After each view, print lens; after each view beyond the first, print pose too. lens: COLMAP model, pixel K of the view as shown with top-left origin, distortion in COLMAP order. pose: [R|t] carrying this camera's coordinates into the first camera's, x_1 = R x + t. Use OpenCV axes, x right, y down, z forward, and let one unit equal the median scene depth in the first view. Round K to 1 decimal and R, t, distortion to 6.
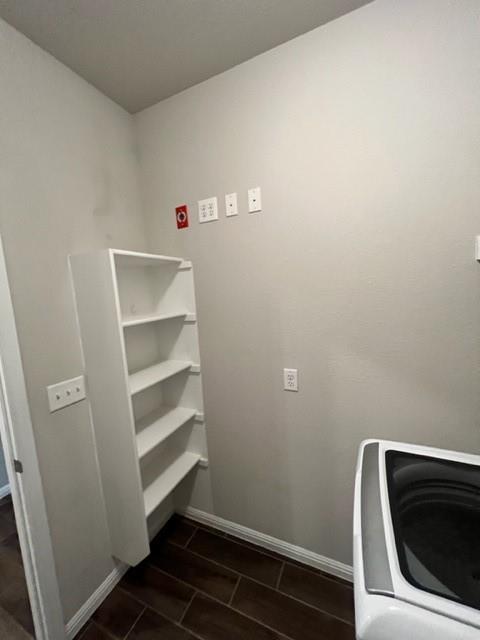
lens RADIAL K [[255.2, 0, 240.3], [0, 255.2, 320.7], [0, 0, 1]] dist [-0.003428, 0.001063]
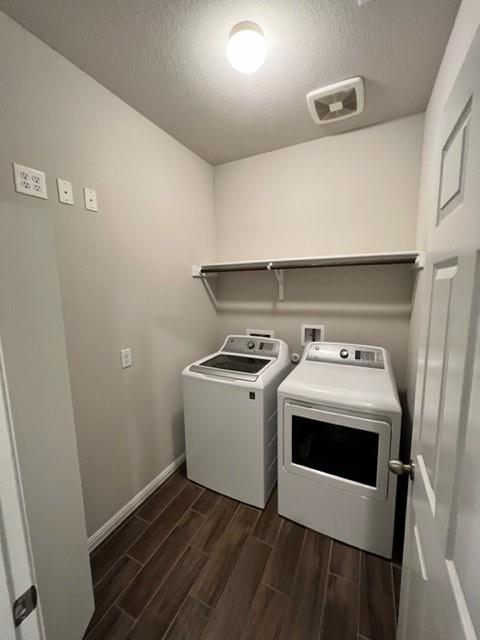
lens RADIAL K [[255.2, 0, 240.4], [0, 255.2, 318.7], [0, 0, 1]] dist [-0.003428, 0.001063]
pose [[0.024353, -0.073422, 0.997004, -1.001471], [0.124605, 0.989745, 0.069844, 0.025652], [-0.991907, 0.122531, 0.033252, 0.386645]]
